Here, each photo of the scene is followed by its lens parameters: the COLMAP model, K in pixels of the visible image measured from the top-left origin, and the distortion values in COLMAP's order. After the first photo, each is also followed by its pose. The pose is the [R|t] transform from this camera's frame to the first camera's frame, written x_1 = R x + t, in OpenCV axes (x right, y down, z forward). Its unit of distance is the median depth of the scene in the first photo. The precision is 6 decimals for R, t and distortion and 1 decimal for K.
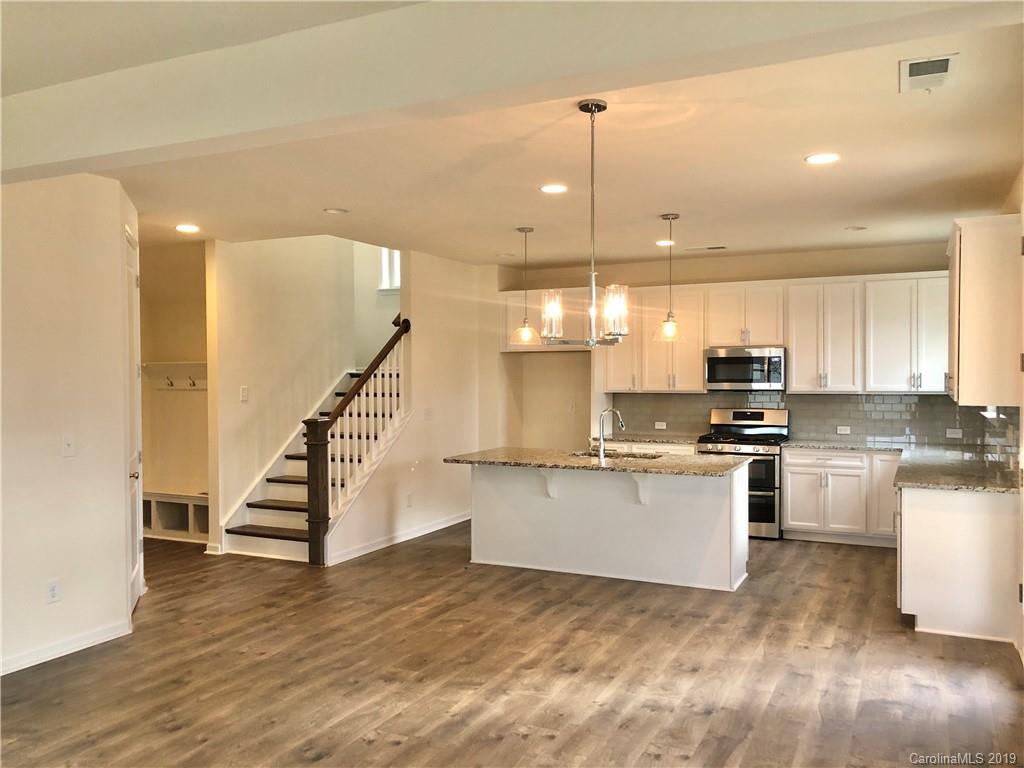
lens RADIAL K [[838.2, 0, 512.0], [0, 838.2, 384.0], [0, 0, 1]] dist [0.104415, -0.172754]
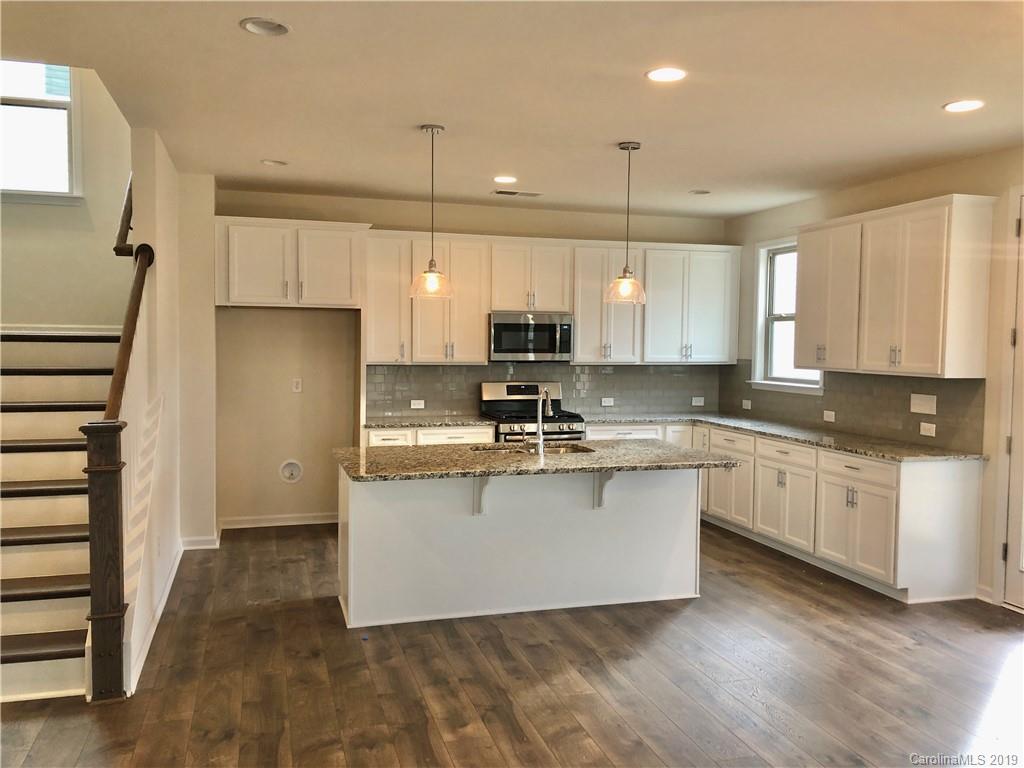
lens RADIAL K [[838.2, 0, 512.0], [0, 838.2, 384.0], [0, 0, 1]] dist [0.104415, -0.172754]
pose [[0.736146, -0.024005, 0.676397, -0.357081], [-0.004340, 0.999183, 0.040184, -0.004281], [-0.676809, -0.032517, 0.735440, 0.392355]]
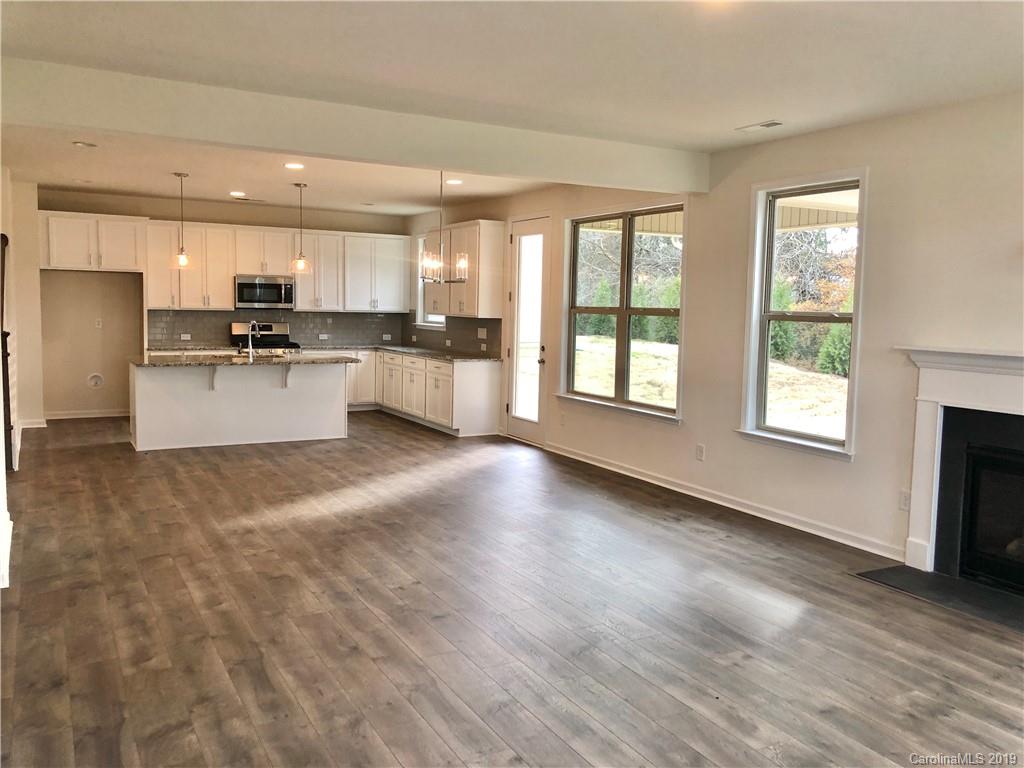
lens RADIAL K [[838.2, 0, 512.0], [0, 838.2, 384.0], [0, 0, 1]] dist [0.104415, -0.172754]
pose [[0.574205, -0.066305, 0.816022, -0.650967], [-0.011717, 0.995948, 0.089170, 0.002471], [-0.818628, -0.060763, 0.571101, -0.109009]]
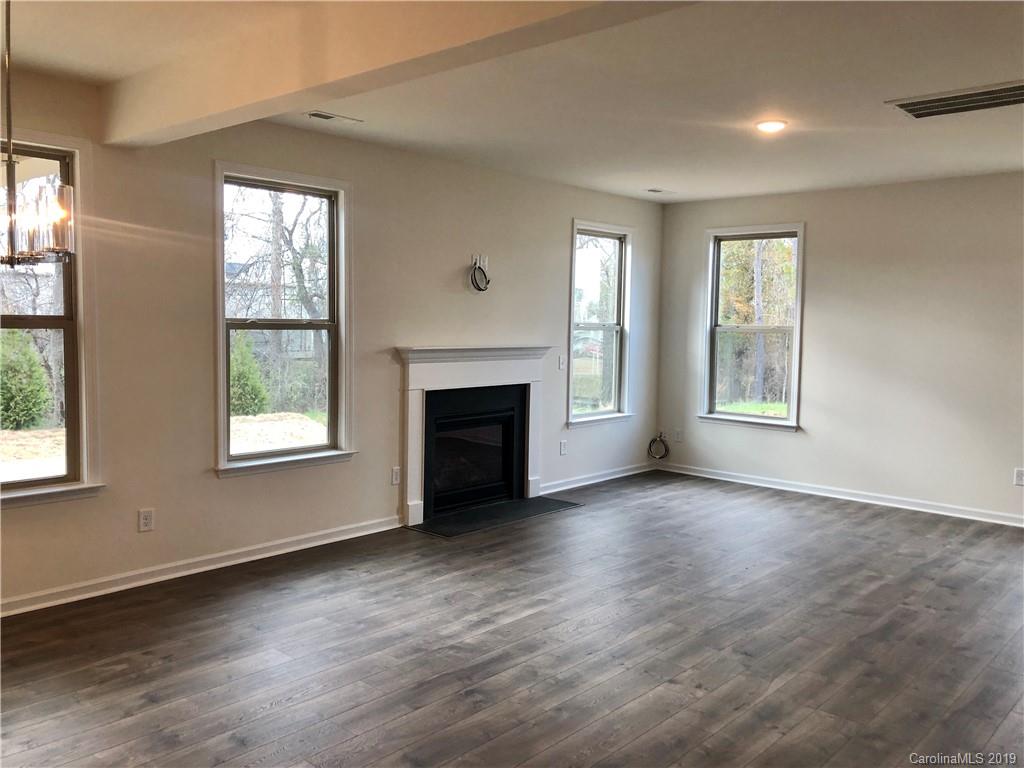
lens RADIAL K [[838.2, 0, 512.0], [0, 838.2, 384.0], [0, 0, 1]] dist [0.104415, -0.172754]
pose [[-0.959356, -0.036112, 0.279879, -0.244423], [-0.011286, 0.995895, 0.089814, -0.008814], [-0.281974, 0.083005, -0.955825, 0.755747]]
